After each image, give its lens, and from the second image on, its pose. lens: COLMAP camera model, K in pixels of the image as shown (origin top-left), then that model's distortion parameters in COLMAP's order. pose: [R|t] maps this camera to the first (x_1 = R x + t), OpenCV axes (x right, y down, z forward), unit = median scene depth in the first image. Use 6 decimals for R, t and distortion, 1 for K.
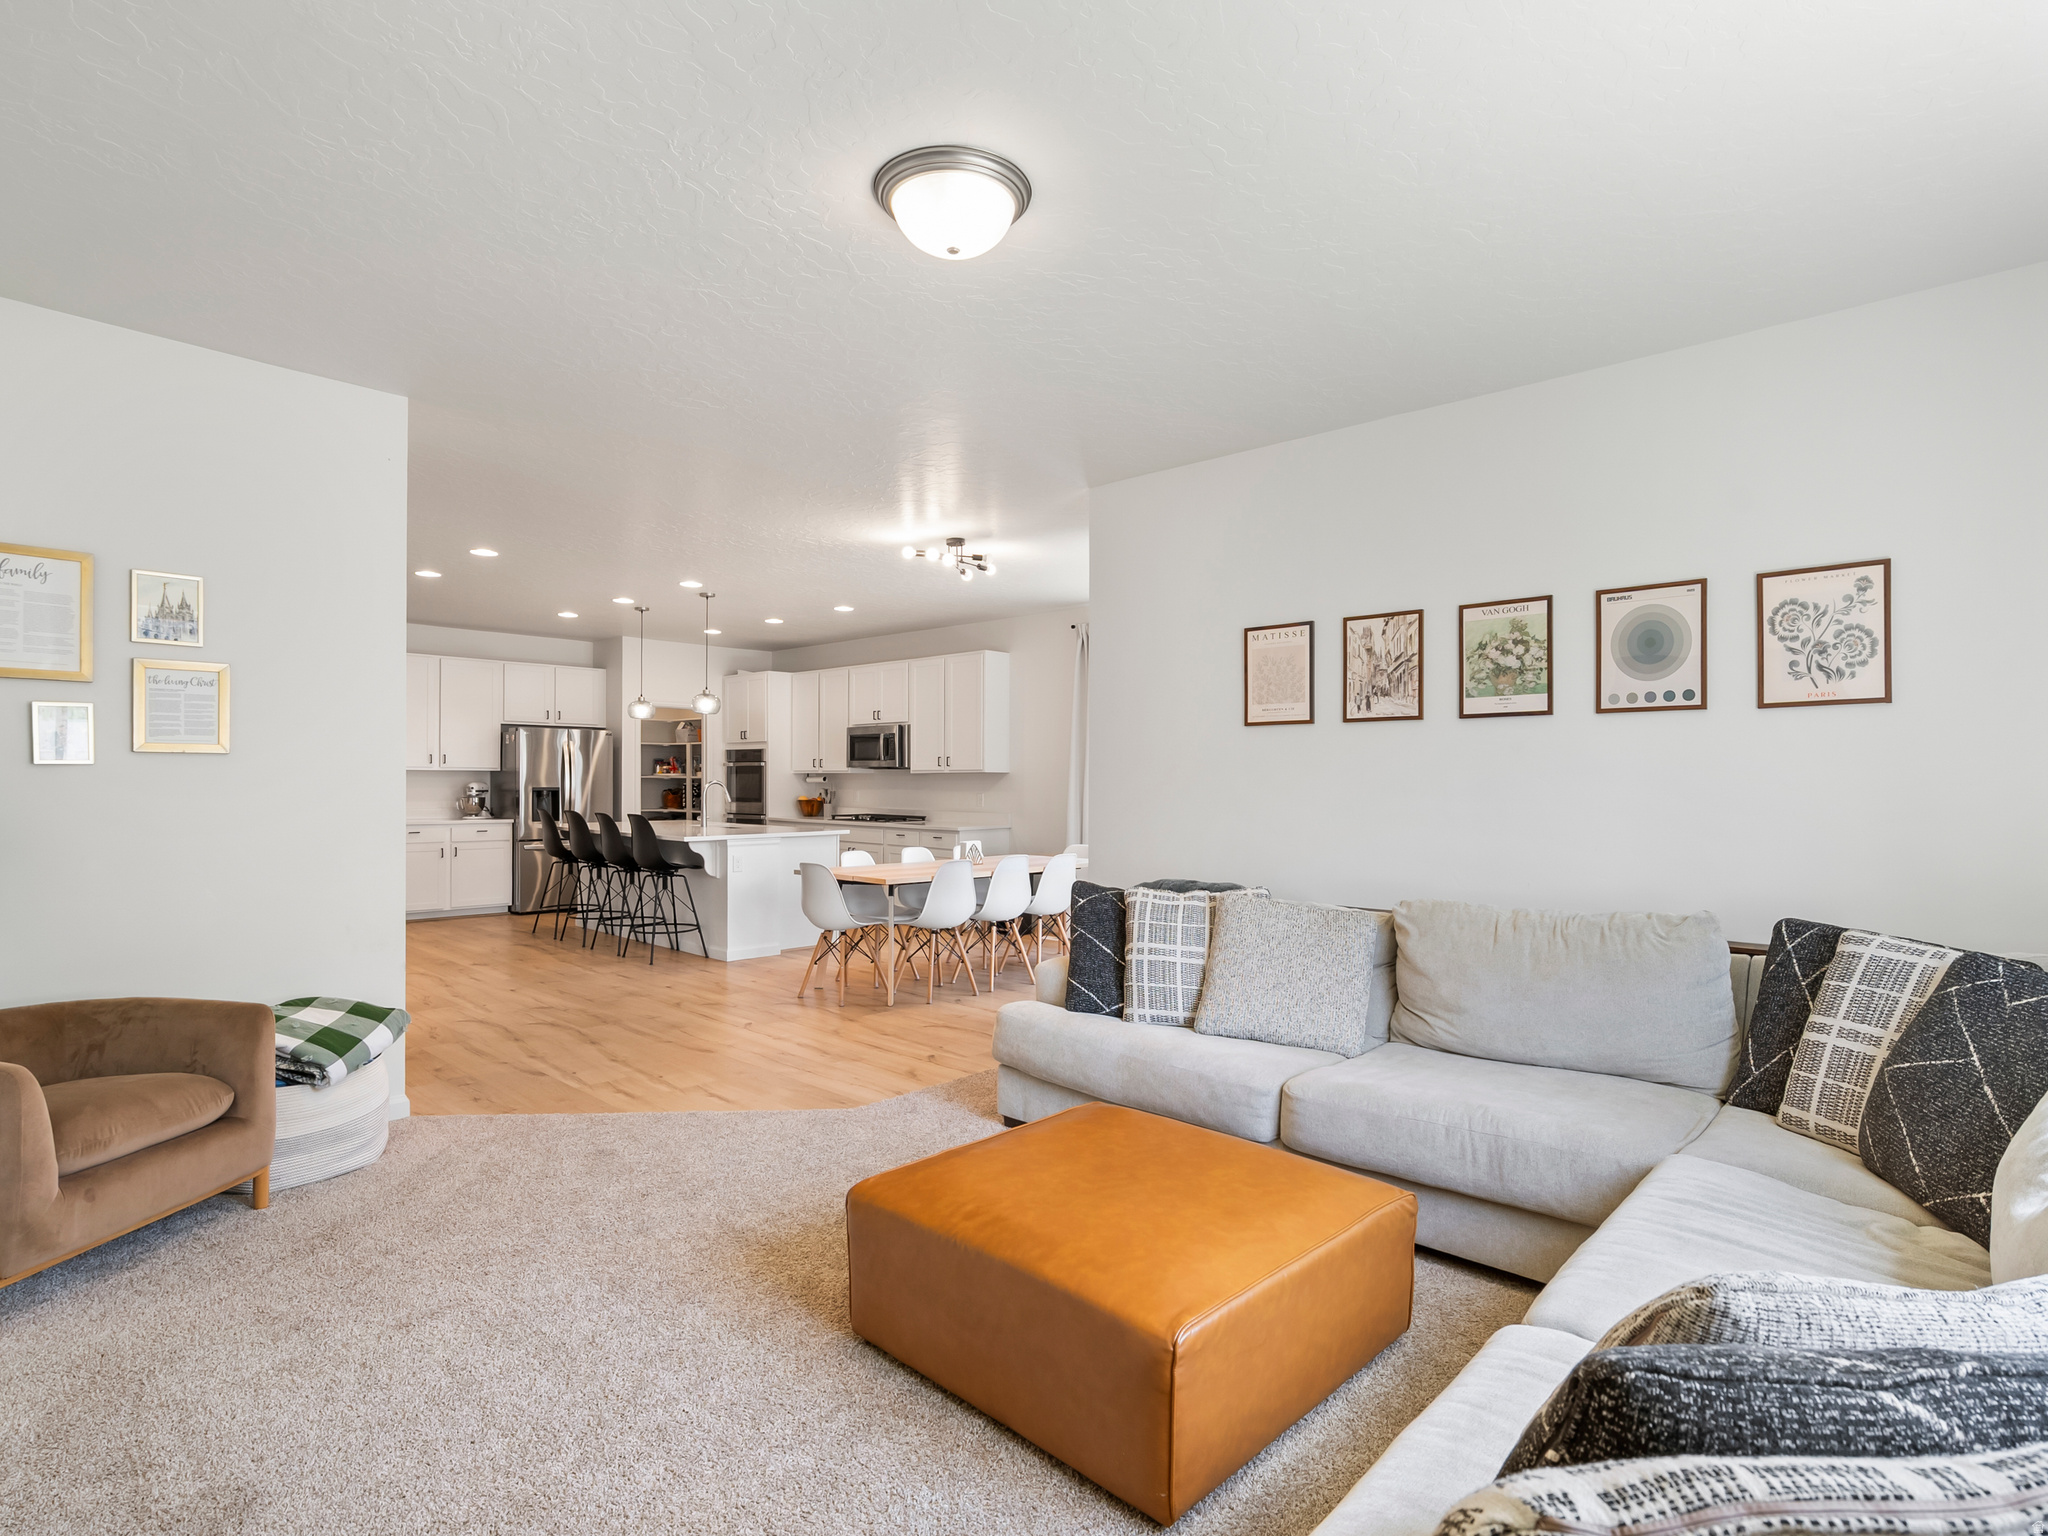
lens RADIAL K [[1057.3, 0, 1028.8], [0, 1057.3, 801.9], [0, 0, 1]] dist [-0.000690, 0.000068]
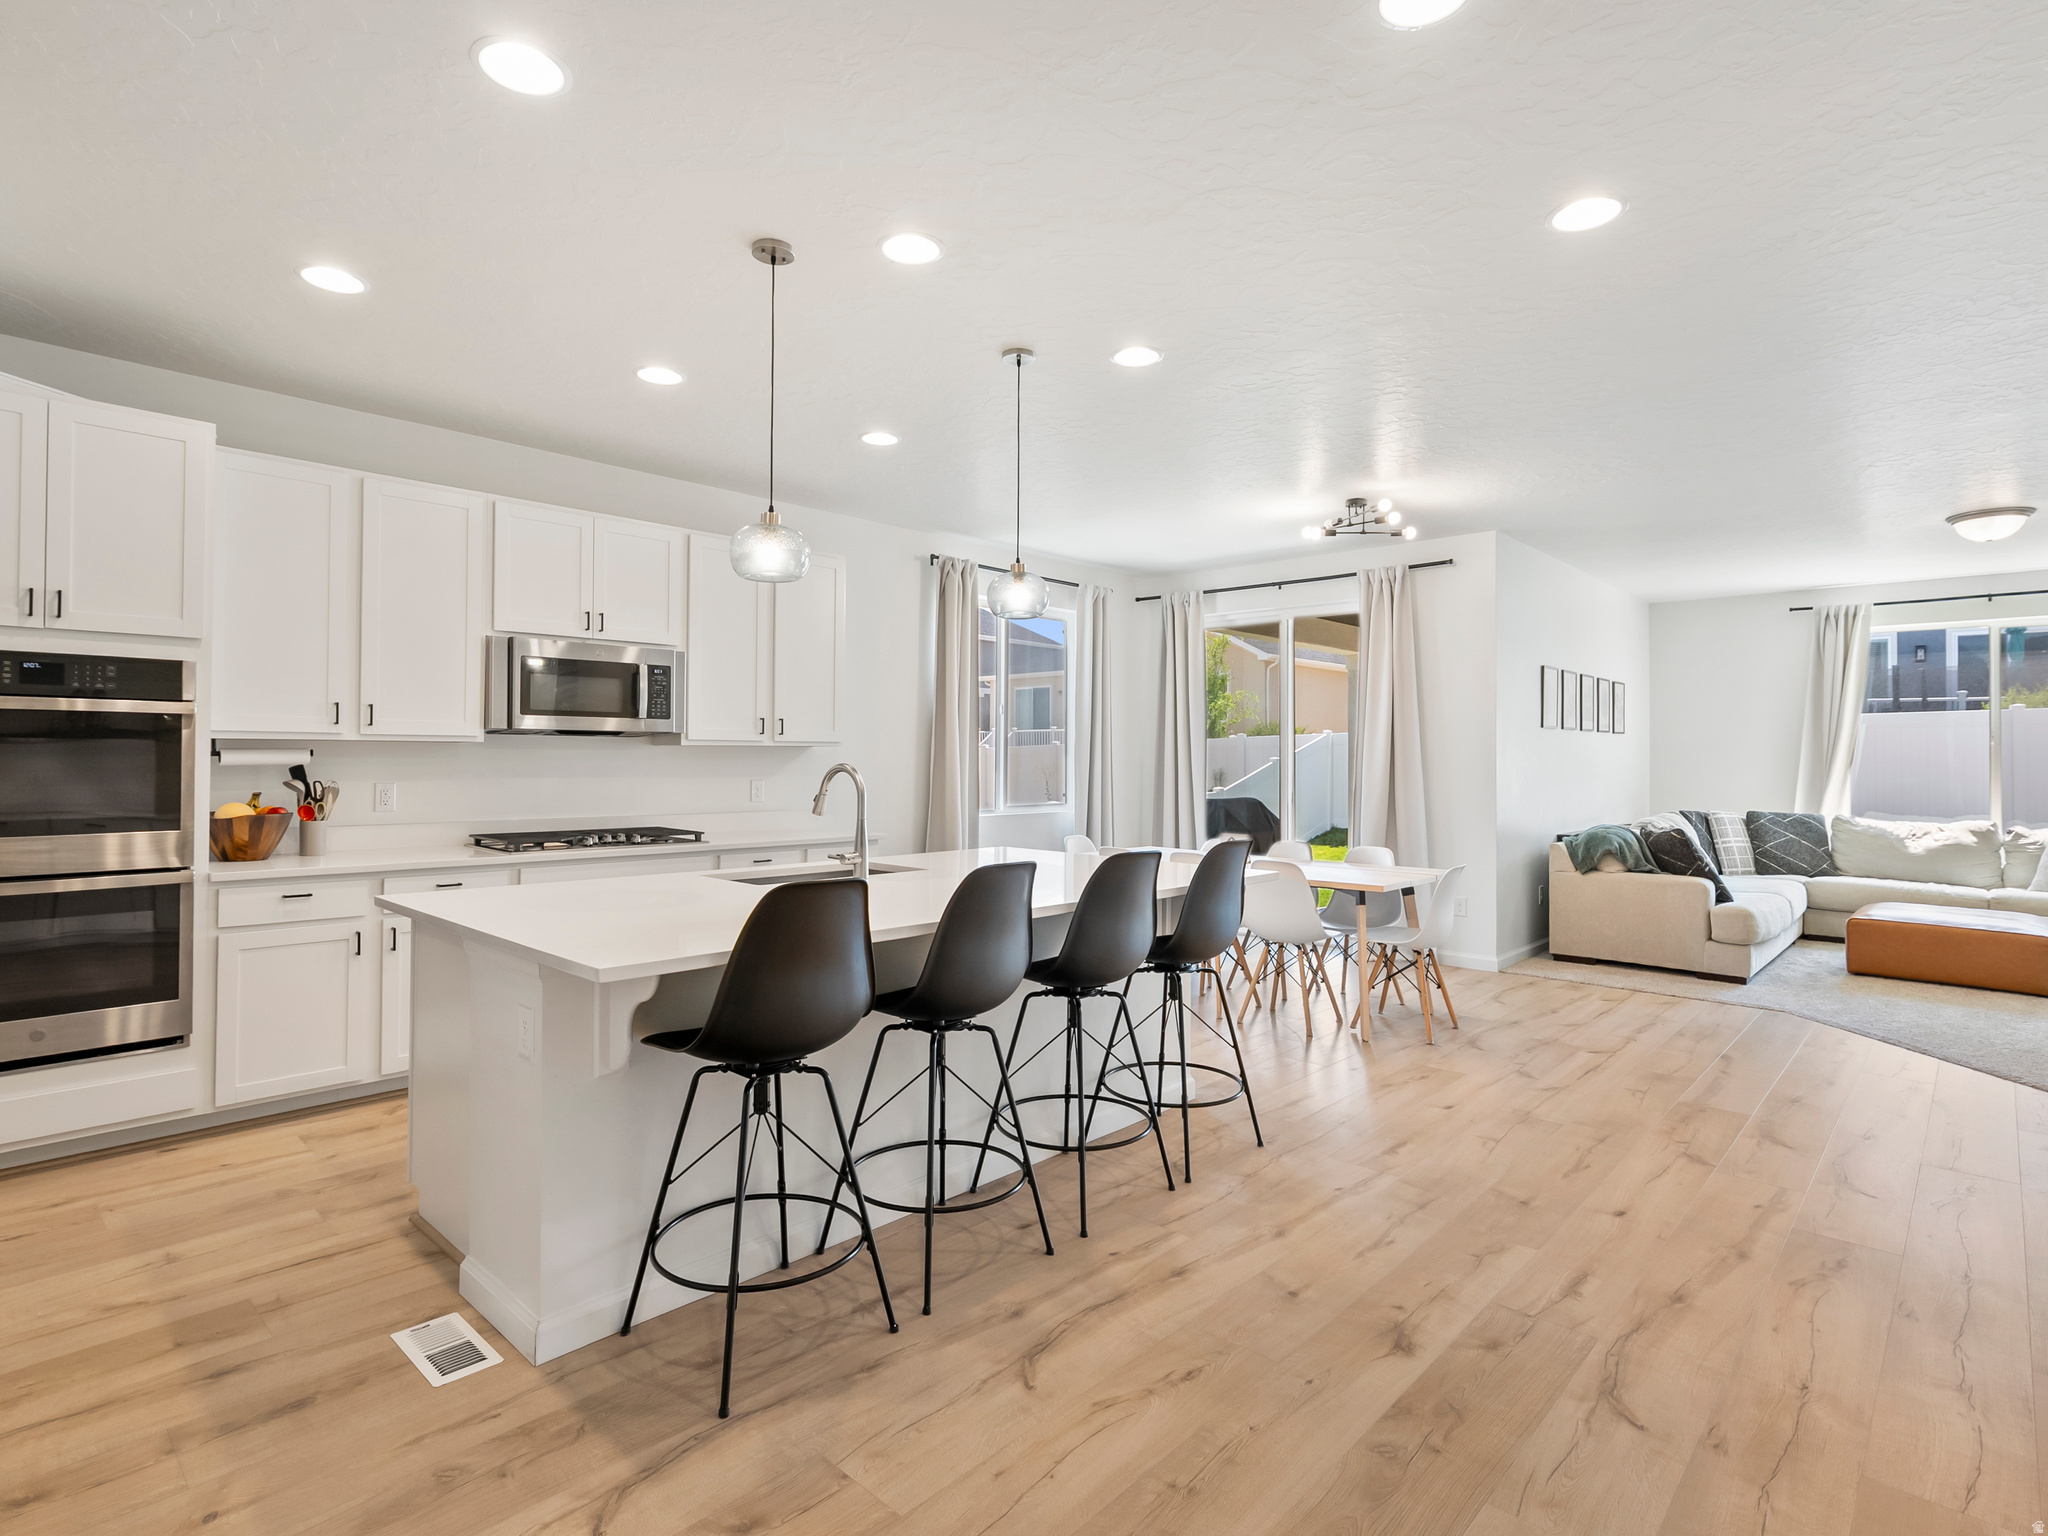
lens RADIAL K [[1040.7, 0, 1020.5], [0, 1040.7, 752.8], [0, 0, 1]] dist [-0.001220, 0.000183]
pose [[-0.000516, 0.000732, 1.000000, -0.800478], [0.014795, 0.999890, -0.000725, -0.026300], [-0.999890, 0.014794, -0.000527, 1.063367]]
